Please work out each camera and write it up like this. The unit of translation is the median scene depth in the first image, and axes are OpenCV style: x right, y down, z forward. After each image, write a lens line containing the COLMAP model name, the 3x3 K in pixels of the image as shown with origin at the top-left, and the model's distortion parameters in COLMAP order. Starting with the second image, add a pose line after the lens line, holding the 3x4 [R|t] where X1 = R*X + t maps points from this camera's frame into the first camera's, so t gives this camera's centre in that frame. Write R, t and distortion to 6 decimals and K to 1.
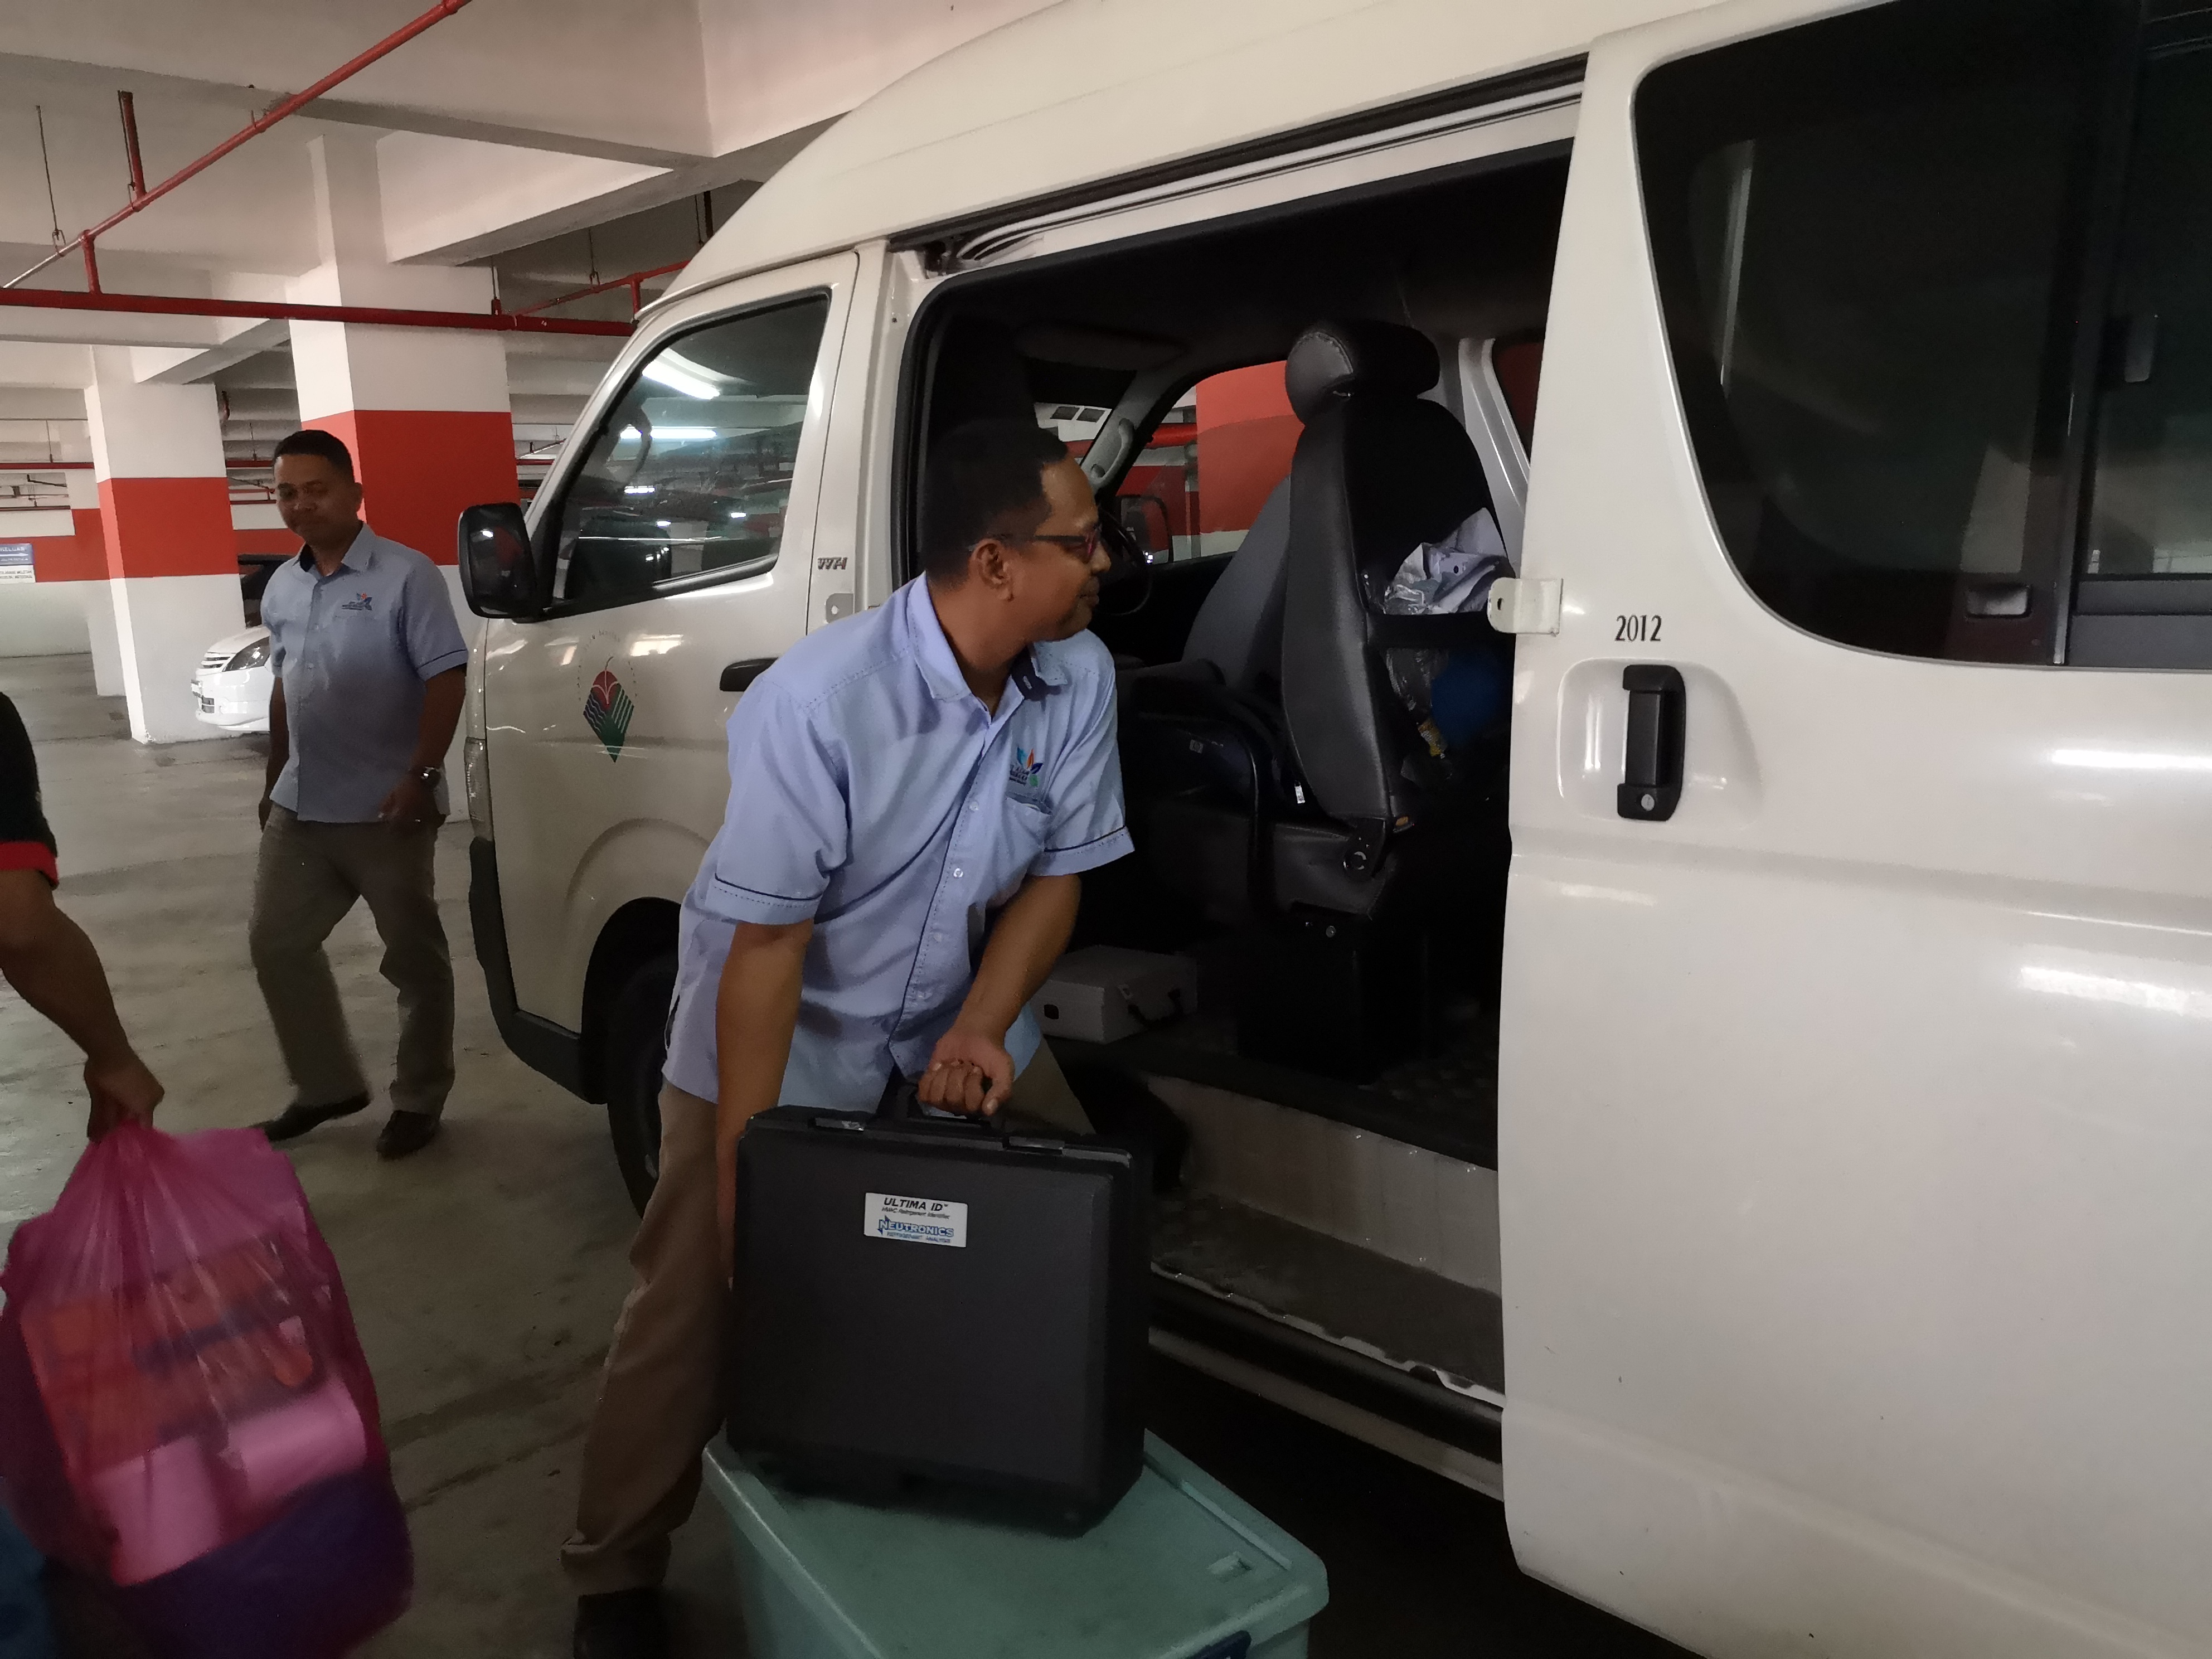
lens RADIAL K [[1756.6, 0, 1105.2], [0, 1756.6, 882.0], [0, 0, 1]] dist [0.003158, 0.014653]
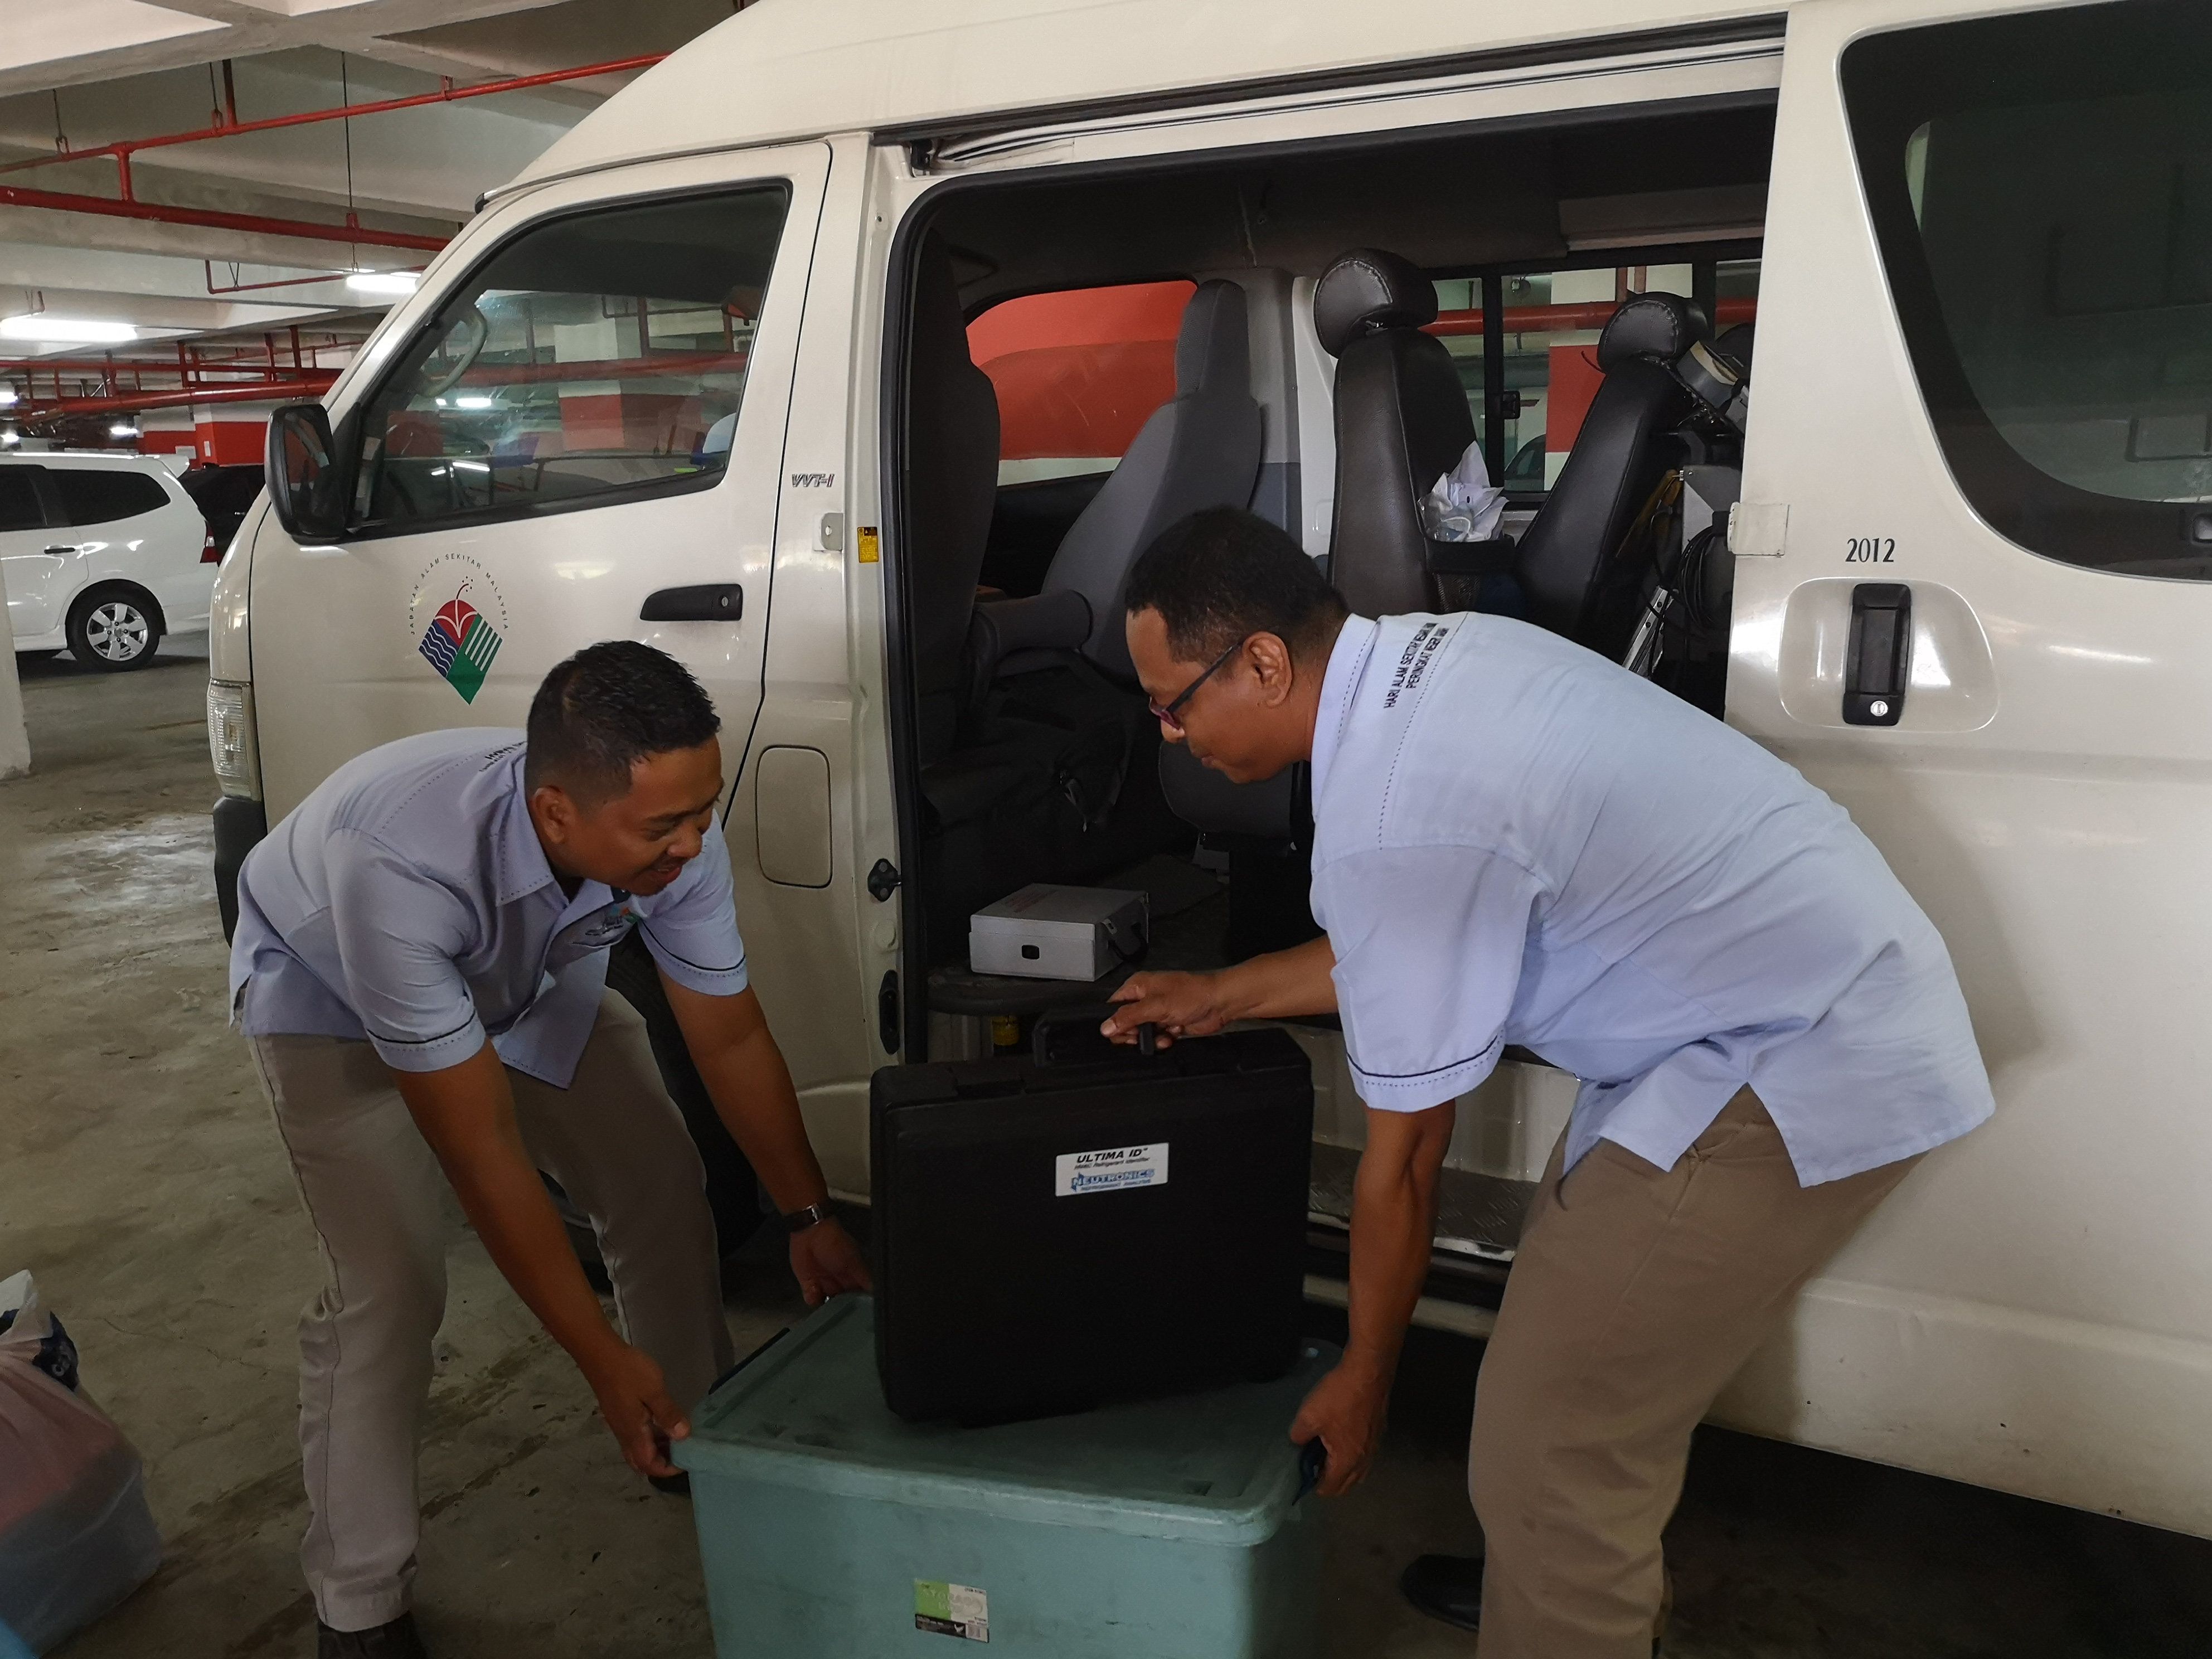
lens RADIAL K [[1757.4, 0, 1106.0], [0, 1757.4, 829.5], [0, 0, 1]] dist [0.022744, -0.012510]
pose [[0.944378, -0.044314, 0.325862, -0.327185], [0.042667, 0.999015, 0.012203, -0.003624], [-0.326082, 0.002379, 0.945339, 0.080801]]
